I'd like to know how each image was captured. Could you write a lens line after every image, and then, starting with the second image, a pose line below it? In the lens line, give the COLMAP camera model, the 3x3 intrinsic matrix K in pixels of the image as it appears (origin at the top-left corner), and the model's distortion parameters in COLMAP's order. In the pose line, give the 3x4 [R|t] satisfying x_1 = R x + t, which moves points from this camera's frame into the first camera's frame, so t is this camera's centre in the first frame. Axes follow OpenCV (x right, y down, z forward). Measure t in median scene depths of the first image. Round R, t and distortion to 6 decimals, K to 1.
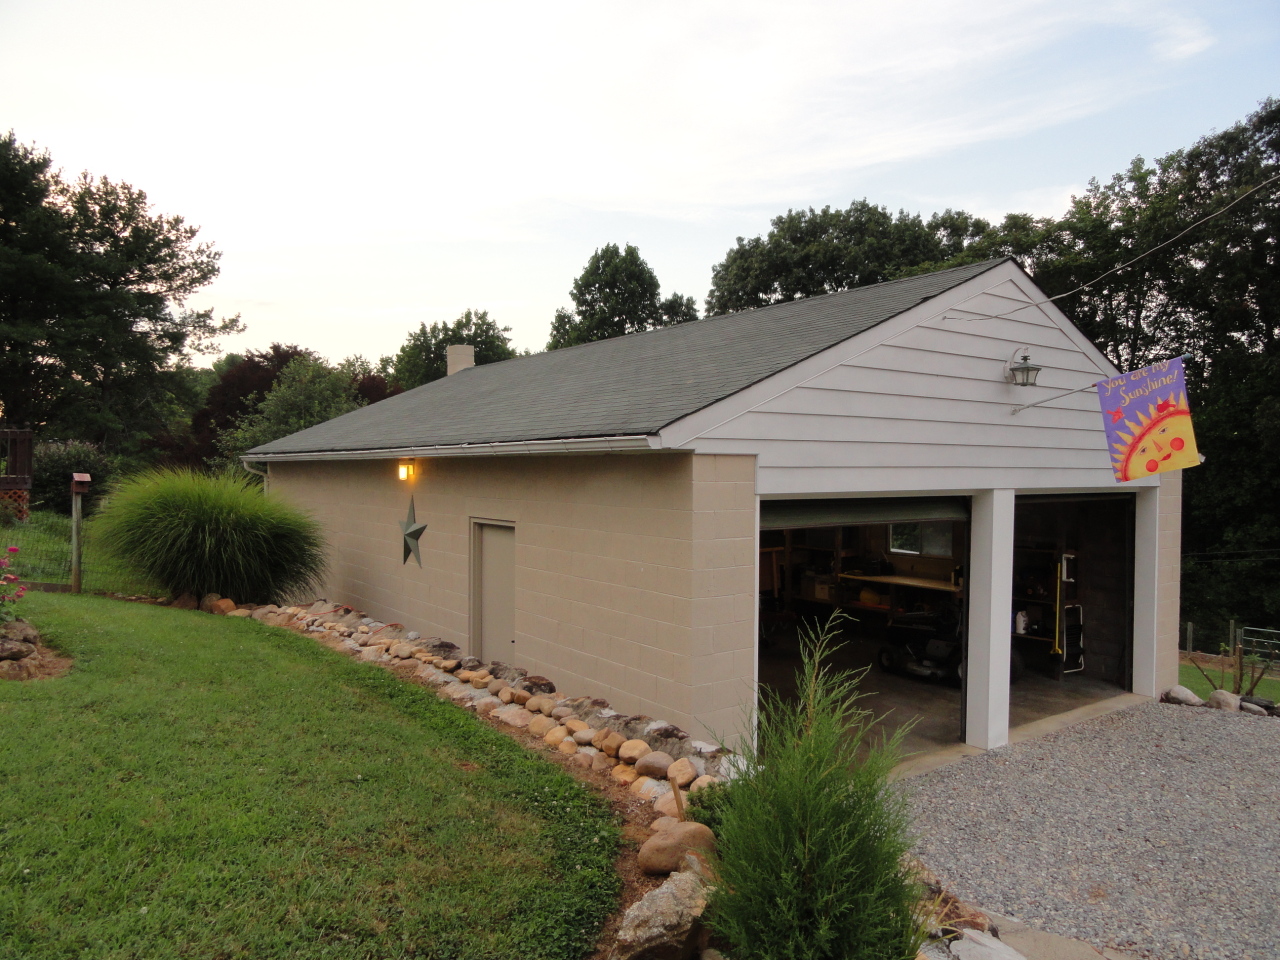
lens RADIAL K [[890.3, 0, 640.0], [0, 890.3, 480.0], [0, 0, 1]] dist [-0.003872, 0.001766]
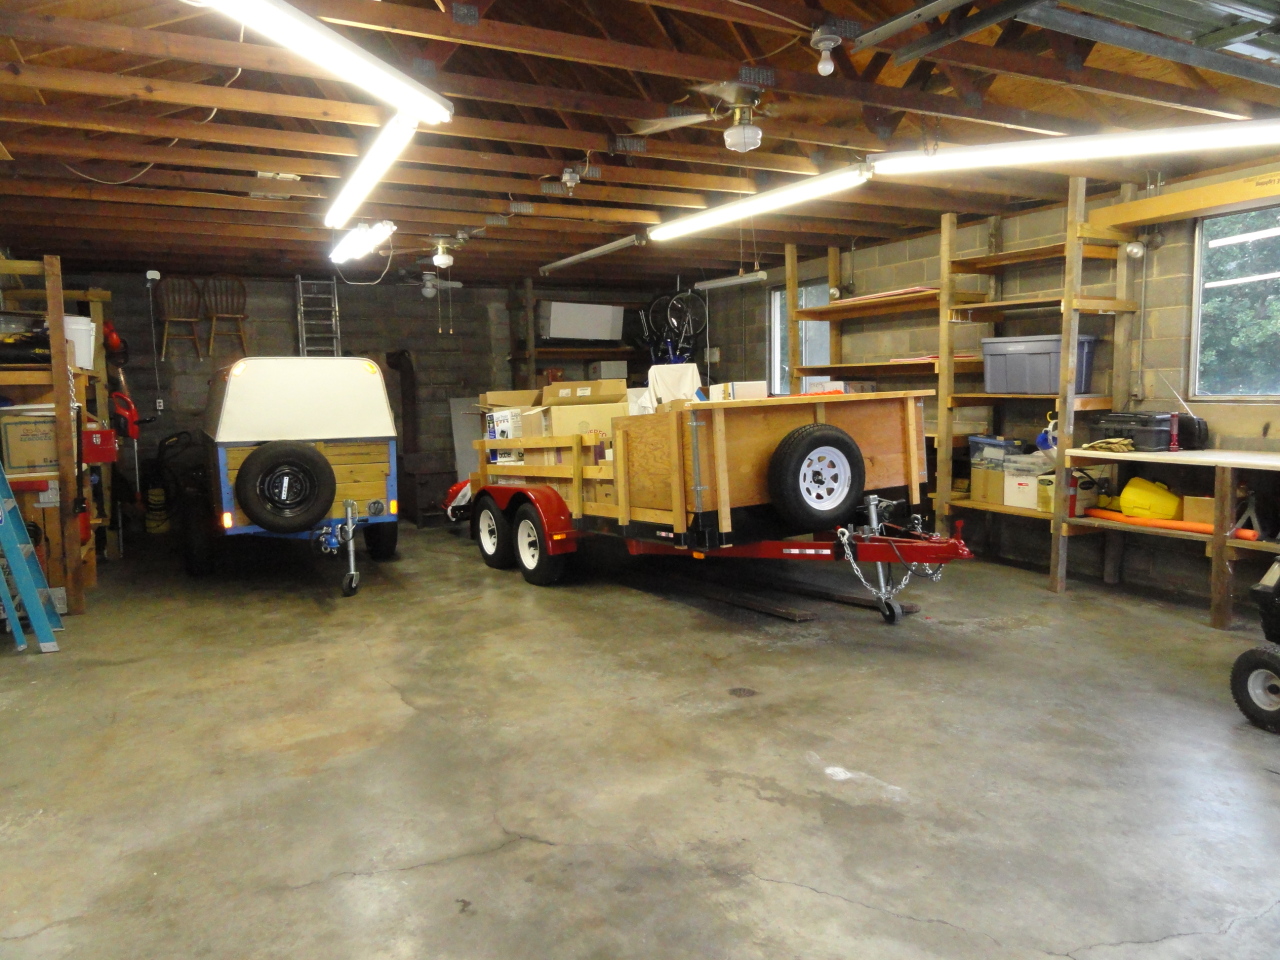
lens RADIAL K [[890.3, 0, 640.0], [0, 890.3, 480.0], [0, 0, 1]] dist [-0.003872, 0.001766]
pose [[0.987321, -0.006730, -0.158593, 0.089700], [0.021757, 0.995409, 0.093204, 0.077723], [0.157238, -0.095473, 0.982935, 0.557133]]
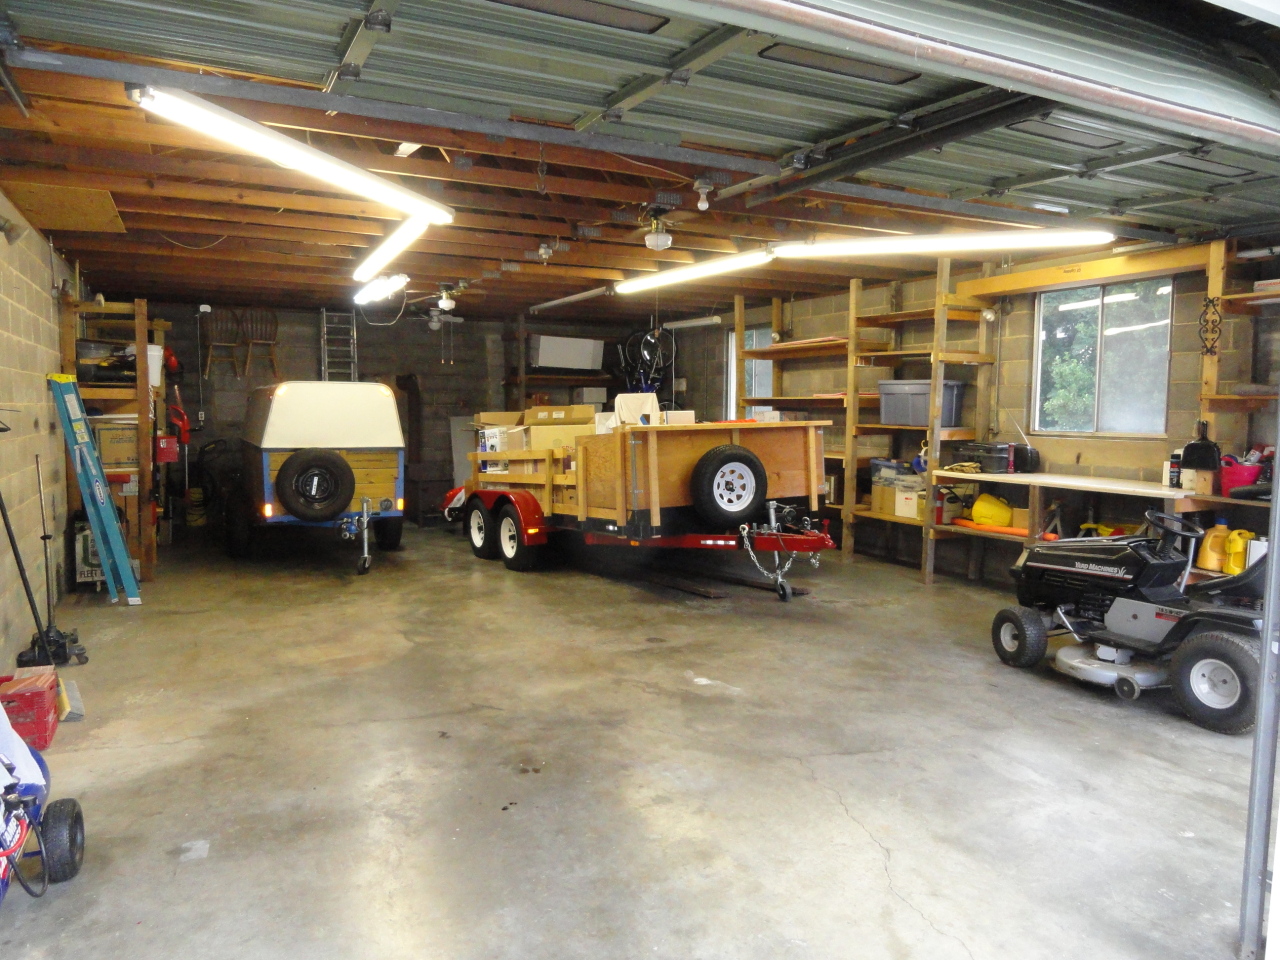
lens RADIAL K [[890.3, 0, 640.0], [0, 890.3, 480.0], [0, 0, 1]] dist [-0.003872, 0.001766]
pose [[0.987039, 0.014556, -0.159822, 0.136177], [-0.003433, 0.997566, 0.069650, 0.076029], [0.160446, -0.068198, 0.984686, 0.445058]]
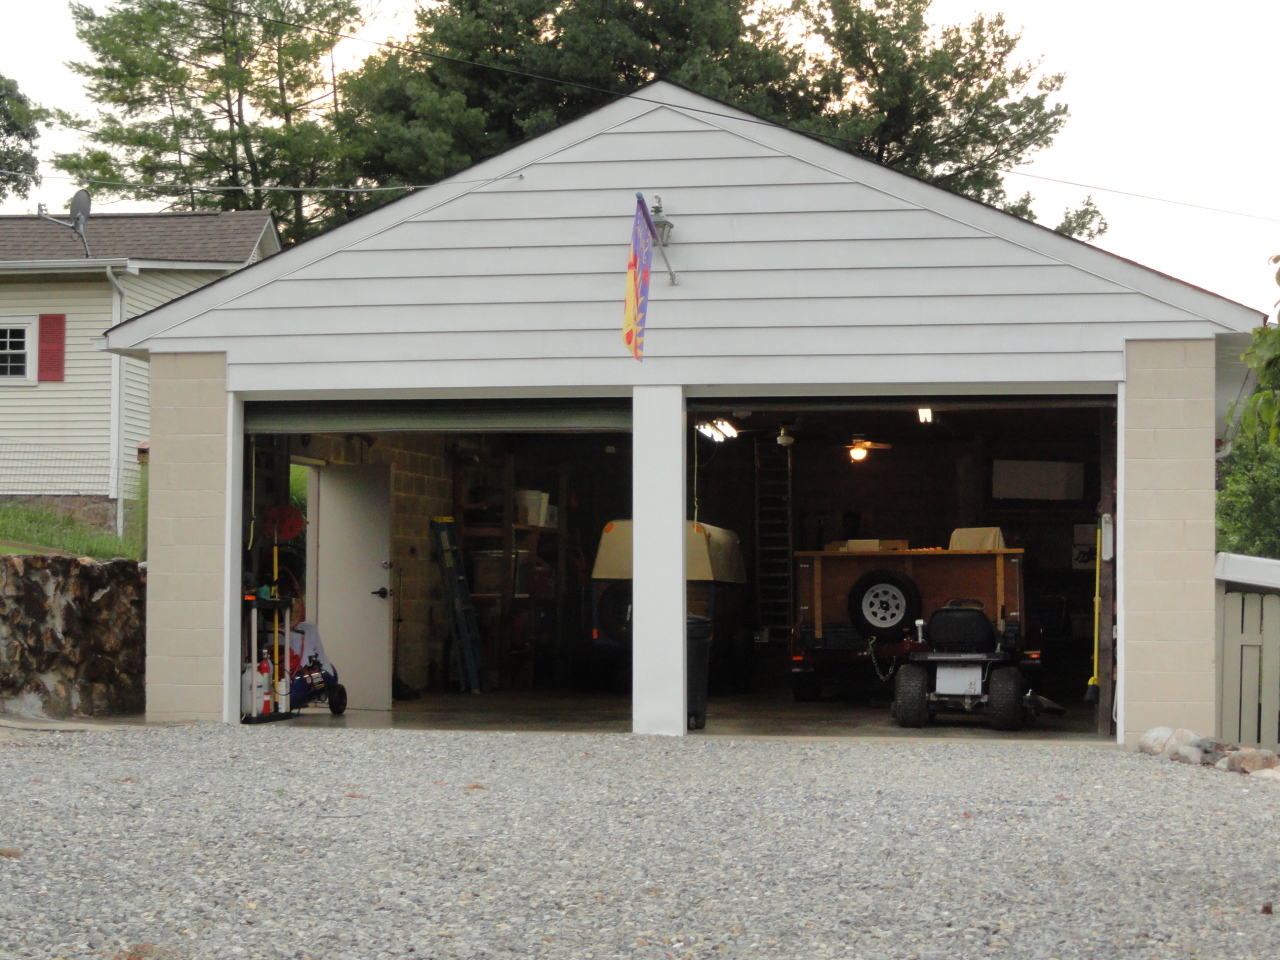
lens RADIAL K [[2587.7, 0, 614.7], [0, 2587.7, 480.1], [0, 0, 1]] dist [-0.017359, 0.123293]
pose [[0.669093, -0.032613, -0.742463, 1.233296], [-0.013339, 0.998349, -0.055874, 0.130145], [0.743059, 0.047289, 0.667553, -0.290652]]
